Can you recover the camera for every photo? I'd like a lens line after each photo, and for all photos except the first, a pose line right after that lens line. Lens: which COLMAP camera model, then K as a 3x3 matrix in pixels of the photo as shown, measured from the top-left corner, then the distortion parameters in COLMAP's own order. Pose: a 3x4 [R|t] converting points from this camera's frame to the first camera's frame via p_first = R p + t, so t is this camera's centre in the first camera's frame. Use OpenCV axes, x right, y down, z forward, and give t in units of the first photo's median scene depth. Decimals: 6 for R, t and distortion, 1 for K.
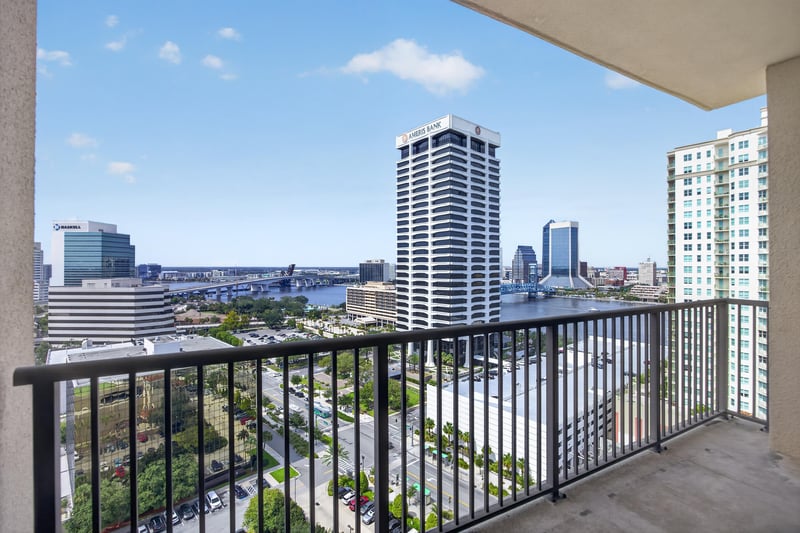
lens RADIAL K [[365.7, 0, 397.9], [0, 365.7, 264.9], [0, 0, 1]] dist [-0.032600, 0.015153]
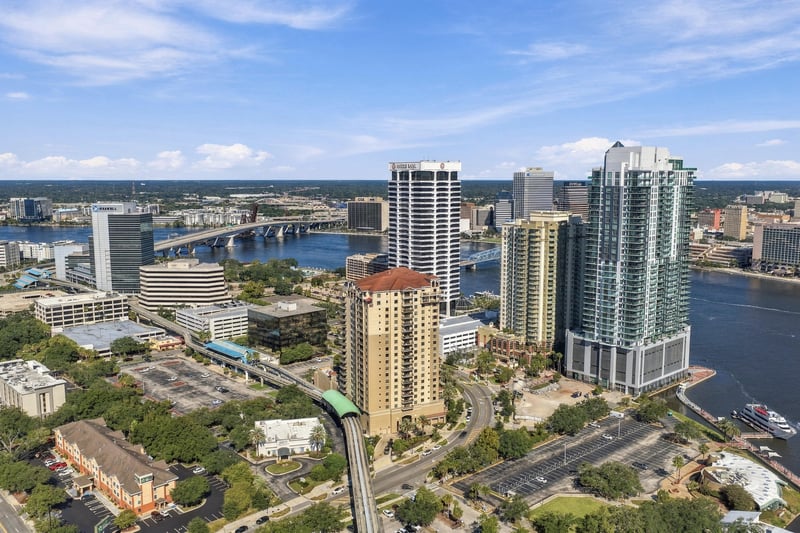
lens RADIAL K [[661.4, 0, 403.0], [0, 661.4, 264.5], [0, 0, 1]] dist [-0.031147, 0.073141]
pose [[0.999902, 0.001464, -0.013906, 0.088072], [0.000421, 0.990896, 0.134628, -0.305237], [0.013976, -0.134620, 0.990799, -1.587081]]
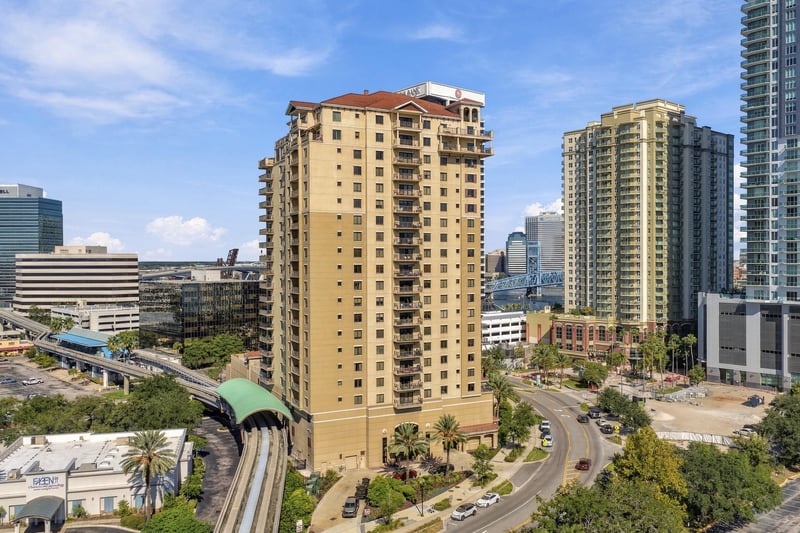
lens RADIAL K [[661.4, 0, 403.0], [0, 661.4, 264.5], [0, 0, 1]] dist [-0.031147, 0.073141]
pose [[0.999901, -0.004081, -0.013467, 0.081717], [0.004208, 0.999946, 0.009452, 0.078871], [0.013427, -0.009508, 0.999865, -0.766362]]
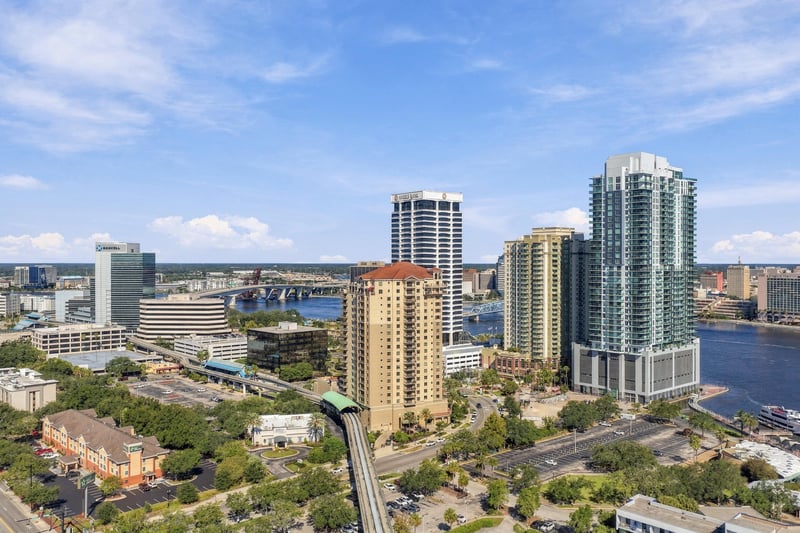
lens RADIAL K [[661.4, 0, 403.0], [0, 661.4, 264.5], [0, 0, 1]] dist [-0.031147, 0.073141]
pose [[0.999845, -0.000372, -0.017578, 0.088192], [0.000511, 0.999968, 0.007943, -0.099108], [0.017574, -0.007950, 0.999814, -1.587058]]
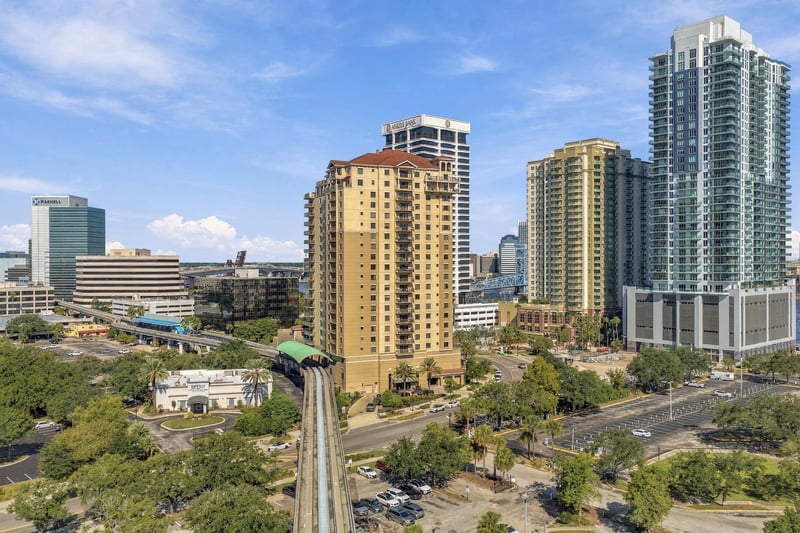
lens RADIAL K [[661.4, 0, 403.0], [0, 661.4, 264.5], [0, 0, 1]] dist [-0.031147, 0.073141]
pose [[0.999921, -0.003014, -0.012231, 0.087025], [0.003106, 0.999967, 0.007468, 0.077983], [0.012208, -0.007505, 0.999897, -1.113123]]
